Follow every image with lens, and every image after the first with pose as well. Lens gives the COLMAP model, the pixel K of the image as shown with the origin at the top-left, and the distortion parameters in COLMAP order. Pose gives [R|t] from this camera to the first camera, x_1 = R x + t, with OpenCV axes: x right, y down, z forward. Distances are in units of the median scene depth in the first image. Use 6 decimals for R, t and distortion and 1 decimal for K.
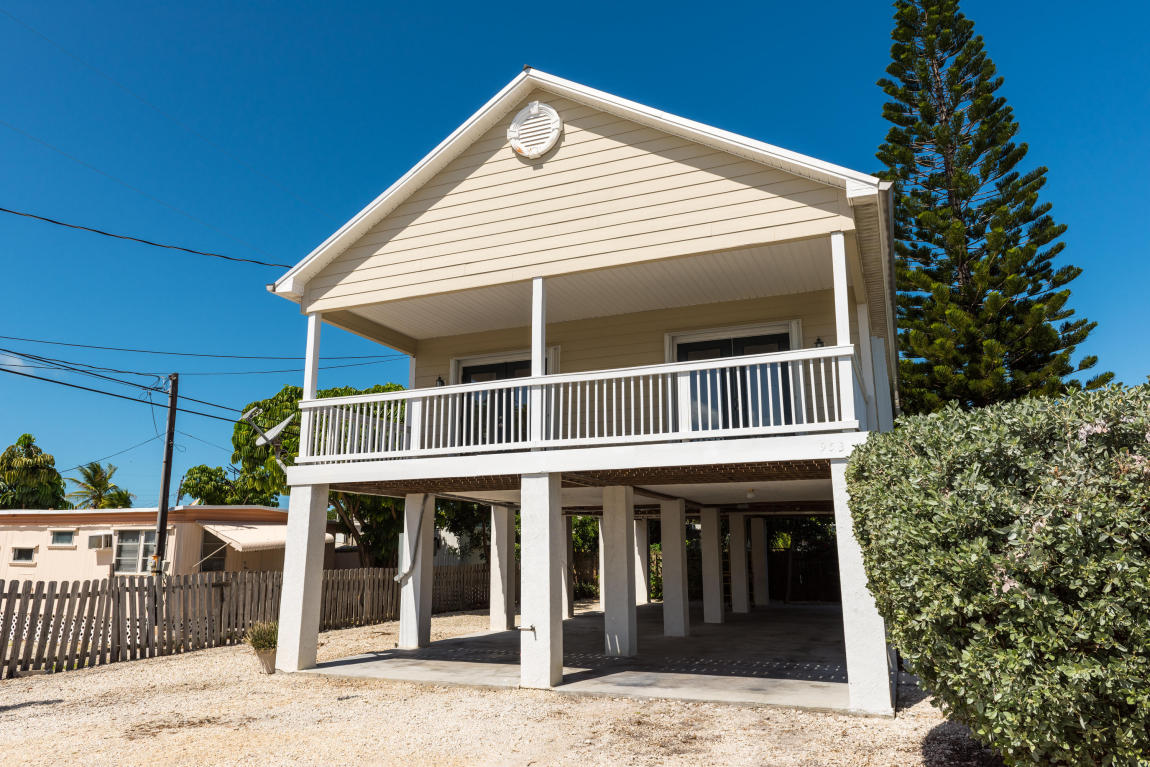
lens RADIAL K [[750.3, 0, 575.0], [0, 750.3, 383.5], [0, 0, 1]] dist [0.006949, 0.000533]
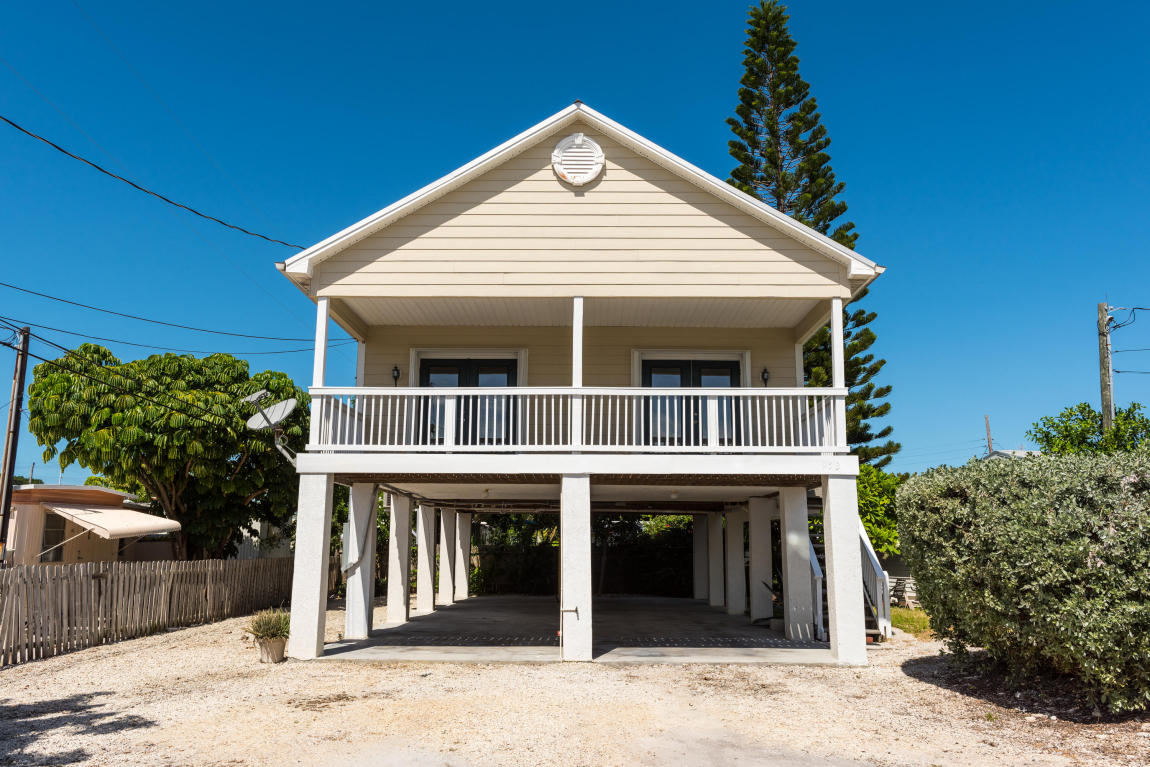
lens RADIAL K [[831.0, 0, 575.0], [0, 831.0, 383.5], [0, 0, 1]] dist [-0.002965, 0.000583]
pose [[0.931339, 0.080670, 0.355107, -0.472928], [-0.090020, 0.995891, 0.009858, -0.025279], [-0.352852, -0.041148, 0.934774, -0.145399]]
